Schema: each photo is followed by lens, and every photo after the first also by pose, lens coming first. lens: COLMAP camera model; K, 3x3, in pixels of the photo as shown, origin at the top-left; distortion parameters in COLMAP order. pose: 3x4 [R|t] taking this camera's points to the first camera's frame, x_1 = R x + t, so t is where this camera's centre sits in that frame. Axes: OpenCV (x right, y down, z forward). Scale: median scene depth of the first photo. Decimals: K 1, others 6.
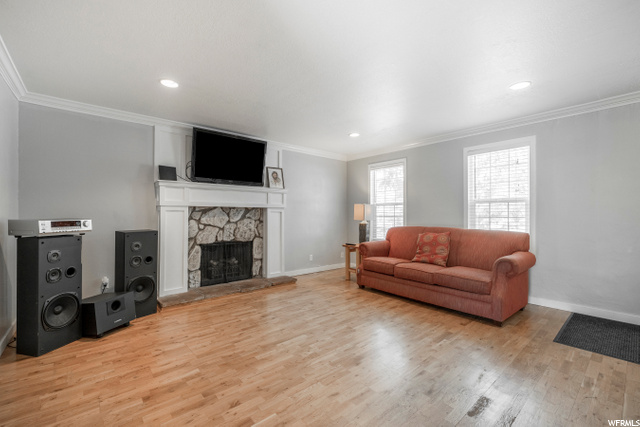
lens RADIAL K [[278.2, 0, 320.0], [0, 278.2, 213.5], [0, 0, 1]] dist [0.001232, 0.000208]
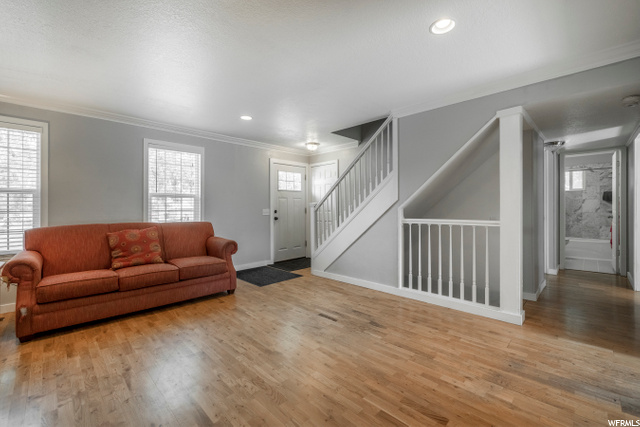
lens RADIAL K [[269.6, 0, 315.9], [0, 269.6, 205.6], [0, 0, 1]] dist [0.000207, 0.000165]
pose [[-0.074647, 0.007284, 0.997183, -0.485308], [-0.000133, 0.999973, -0.007314, 0.002337], [-0.997210, -0.000678, -0.074644, 0.524459]]
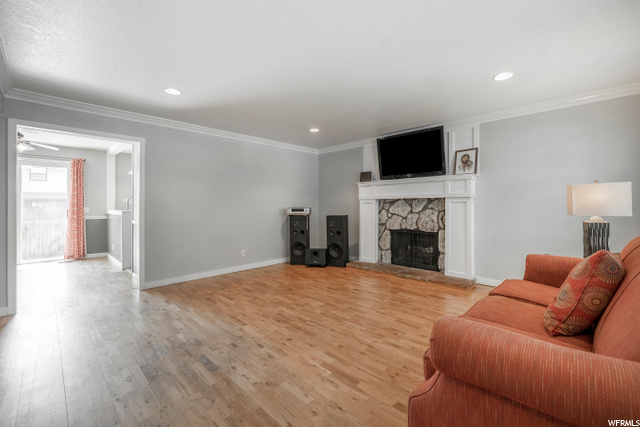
lens RADIAL K [[269.6, 0, 315.9], [0, 269.6, 205.6], [0, 0, 1]] dist [0.000207, 0.000165]
pose [[0.075575, -0.003195, -0.997135, 0.778721], [0.008612, 0.999960, -0.002551, 0.004650], [0.997103, -0.008395, 0.075599, 0.605470]]
